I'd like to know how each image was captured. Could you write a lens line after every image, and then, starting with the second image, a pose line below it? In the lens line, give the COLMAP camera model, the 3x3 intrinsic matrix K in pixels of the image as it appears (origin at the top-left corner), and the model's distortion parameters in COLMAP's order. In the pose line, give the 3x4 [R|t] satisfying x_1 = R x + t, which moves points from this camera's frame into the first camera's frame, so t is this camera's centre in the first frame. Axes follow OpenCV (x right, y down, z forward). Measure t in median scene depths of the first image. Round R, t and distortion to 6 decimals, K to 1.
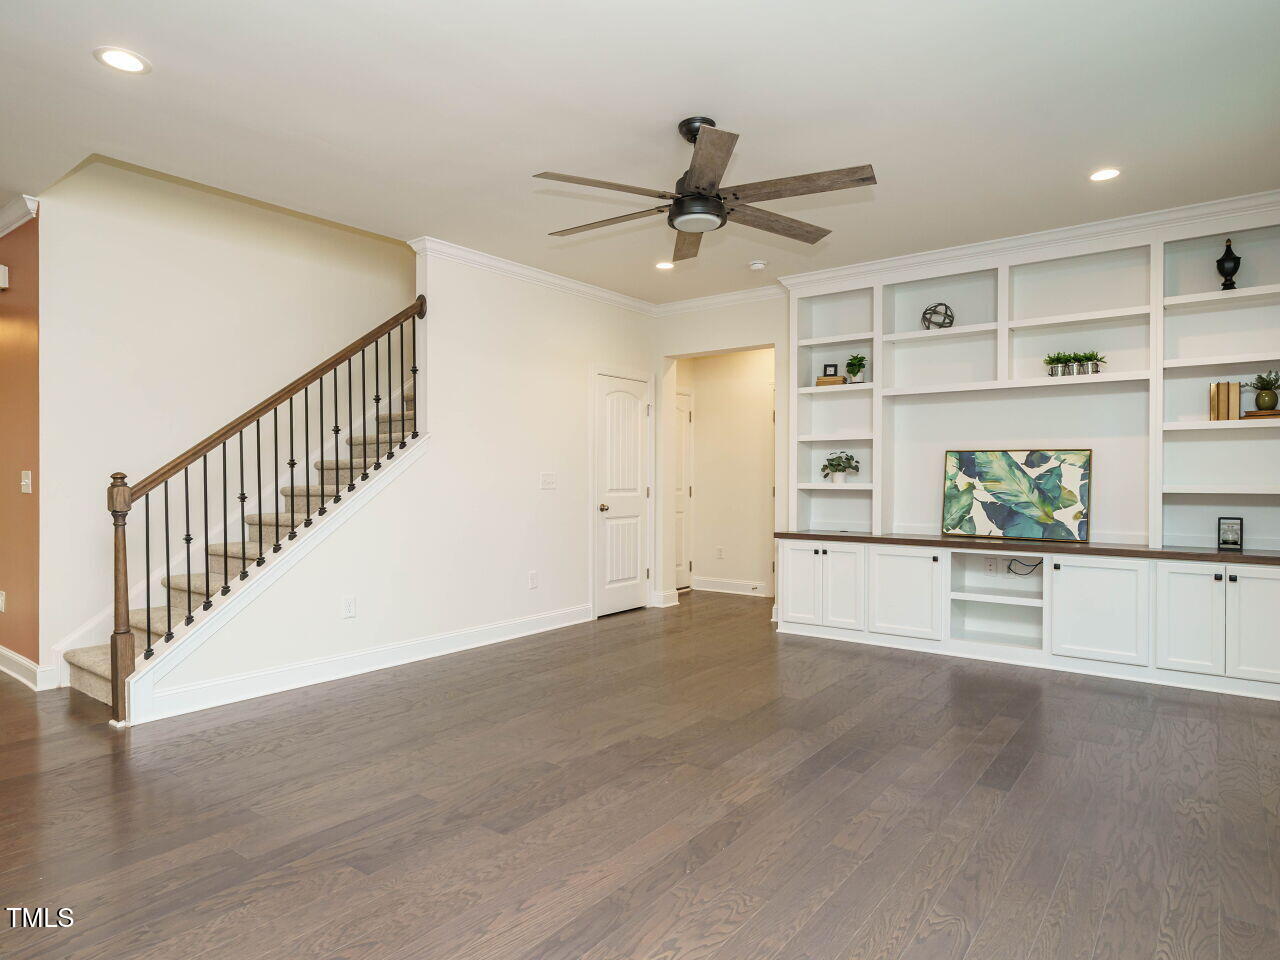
lens RADIAL K [[749.3, 0, 637.8], [0, 749.3, 487.9], [0, 0, 1]] dist [-0.001162, 0.000856]
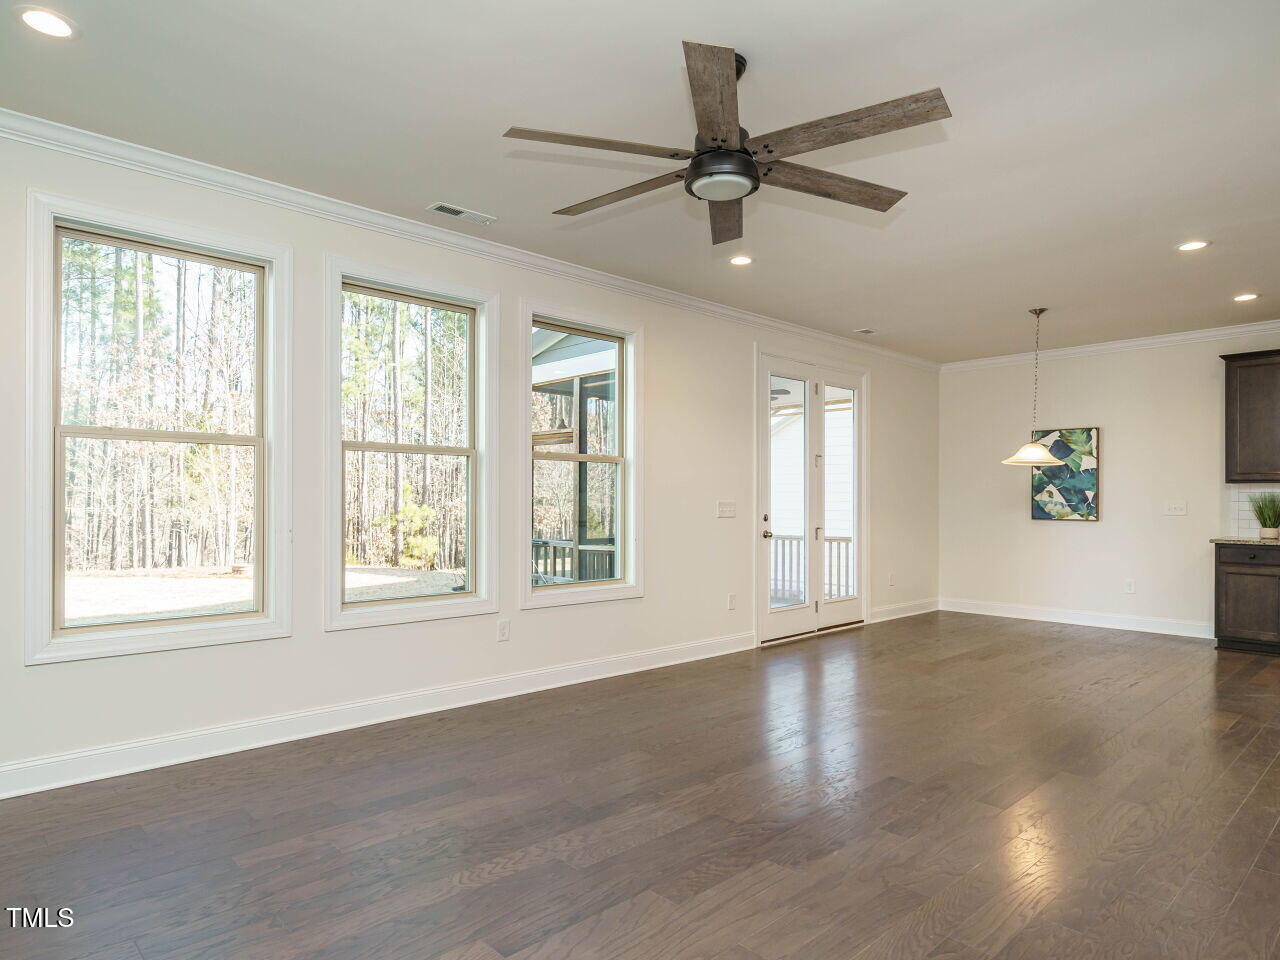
lens RADIAL K [[768.5, 0, 642.5], [0, 768.5, 498.3], [0, 0, 1]] dist [0.000770, 0.001721]
pose [[-0.987660, -0.005496, 0.156519, 0.022986], [-0.003695, 0.999924, 0.011795, -0.023042], [-0.156572, 0.011071, -0.987605, 1.222479]]
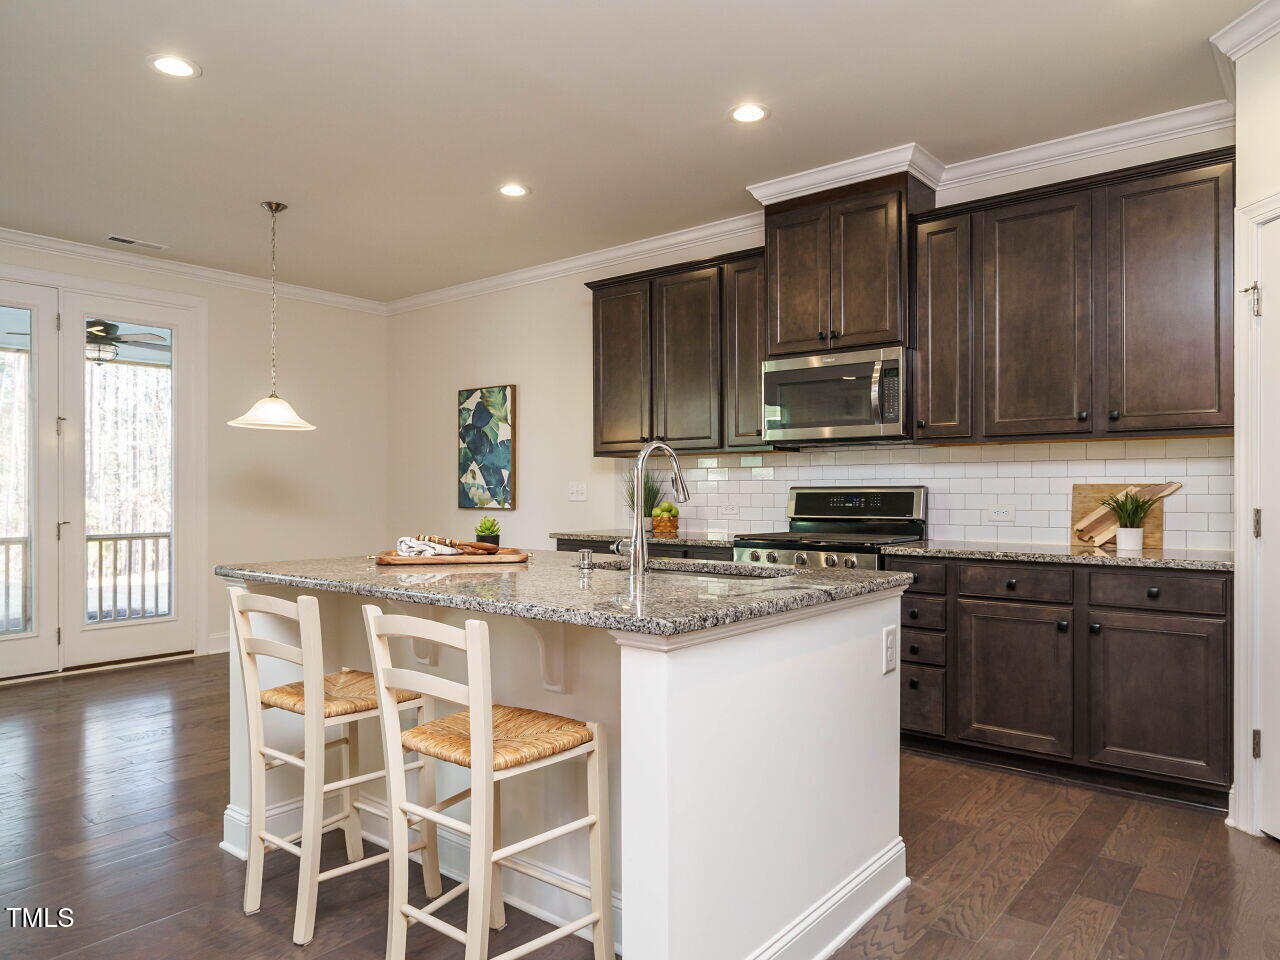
lens RADIAL K [[855.3, 0, 643.7], [0, 855.3, 491.7], [0, 0, 1]] dist [0.001004, 0.002623]
pose [[-0.999653, -0.001938, 0.026259, -0.853998], [-0.001587, 0.999910, 0.013359, -0.007371], [-0.026282, 0.013312, -0.999566, 0.842285]]
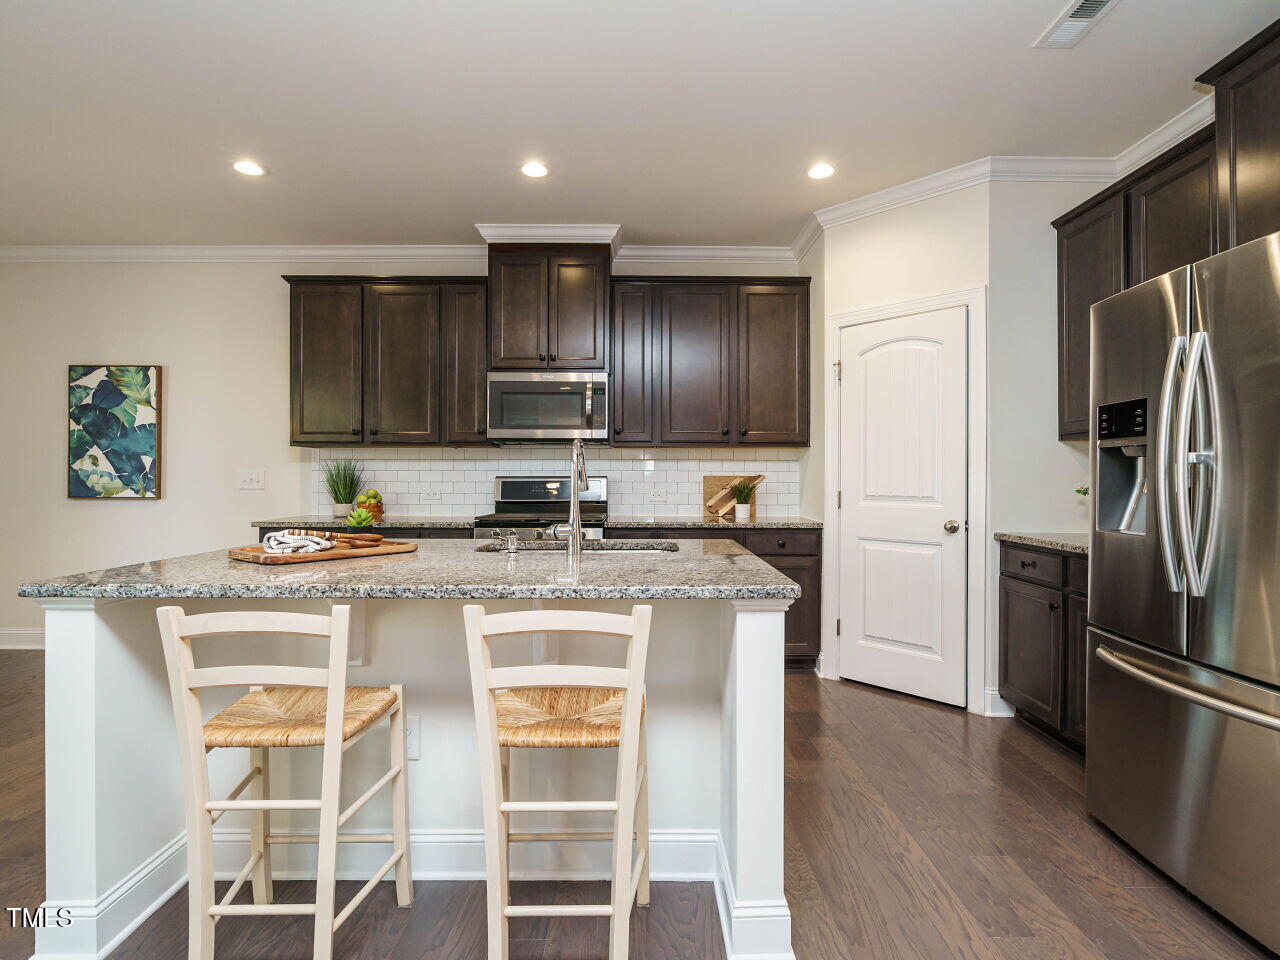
lens RADIAL K [[662.3, 0, 648.8], [0, 662.3, 477.7], [0, 0, 1]] dist [-0.009606, 0.001237]
pose [[-0.786182, -0.004628, -0.617978, -0.597703], [-0.011798, 0.999902, 0.007522, -0.007928], [0.617883, 0.013205, -0.786159, 0.722219]]
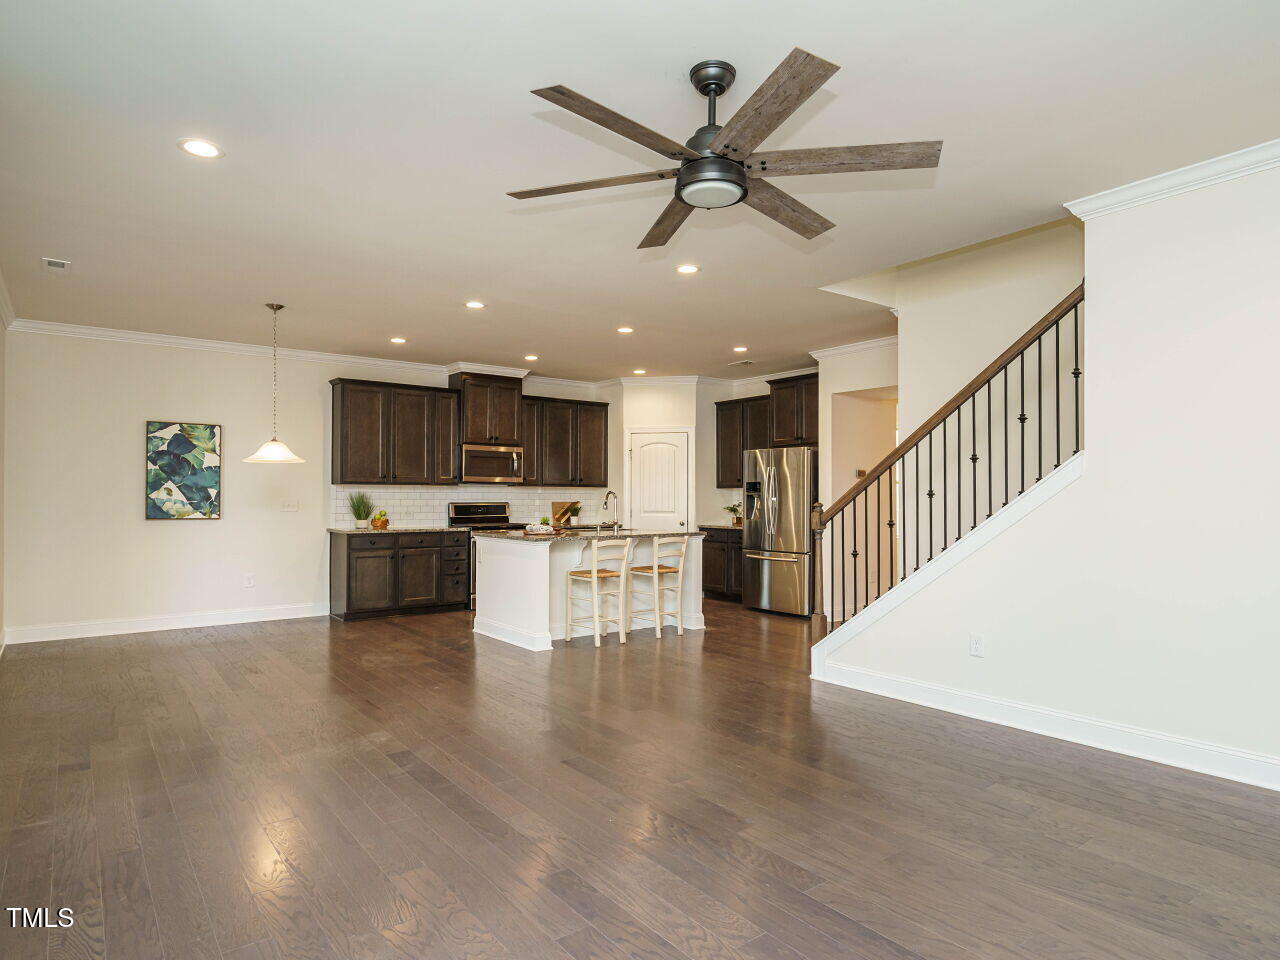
lens RADIAL K [[749.3, 0, 637.8], [0, 749.3, 487.9], [0, 0, 1]] dist [-0.001162, 0.000856]
pose [[-0.260660, -0.017332, -0.965275, 0.583366], [-0.015145, 0.999789, -0.013863, -0.016883], [0.965312, 0.011005, -0.260867, 0.761876]]
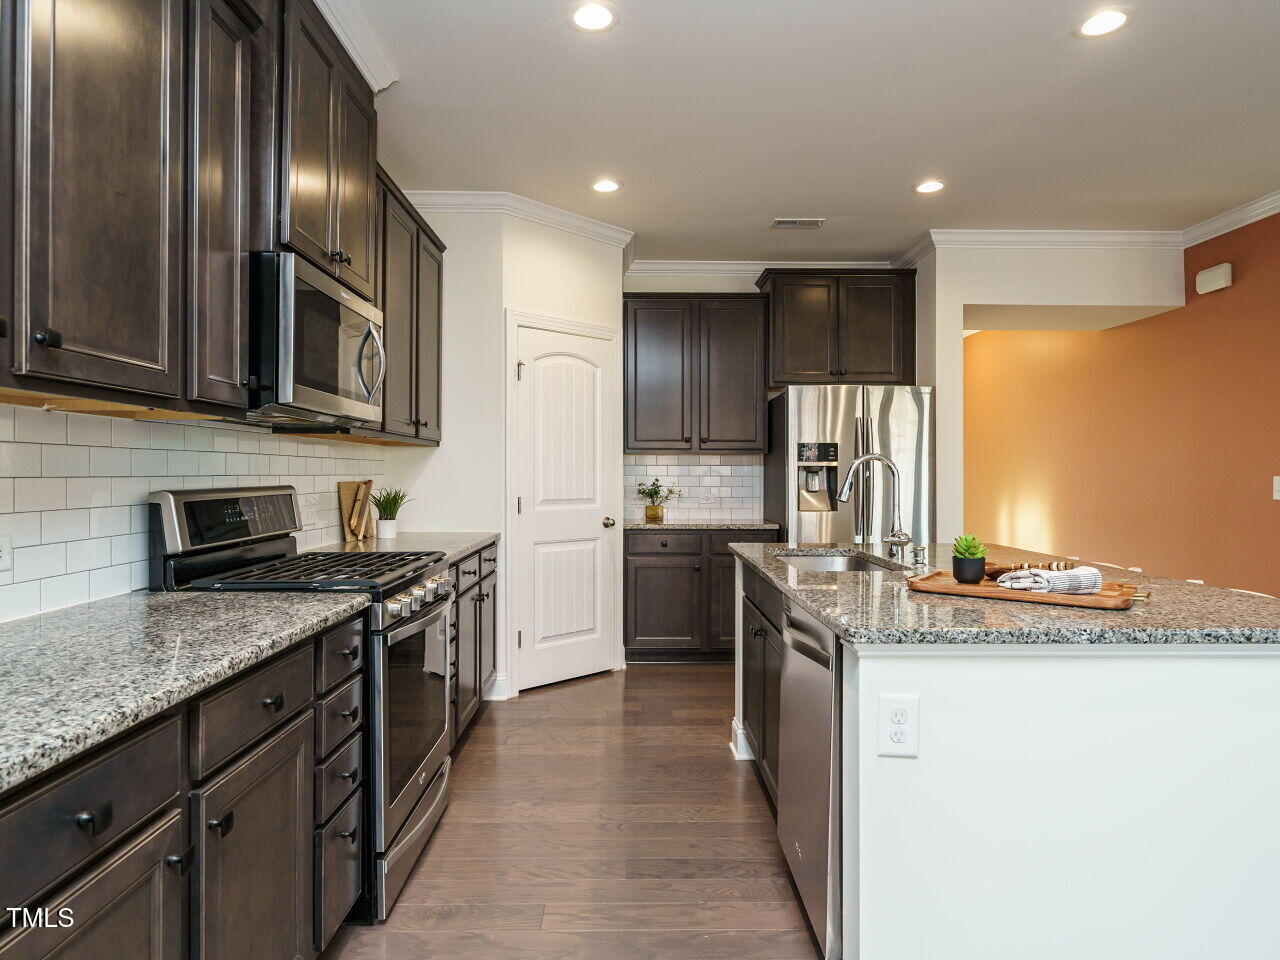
lens RADIAL K [[749.3, 0, 637.8], [0, 749.3, 487.9], [0, 0, 1]] dist [-0.001162, 0.000856]
pose [[0.619981, 0.014082, -0.784491, -0.511266], [-0.010974, 0.999897, 0.009275, -0.008771], [0.784540, 0.002858, 0.620071, -0.171433]]
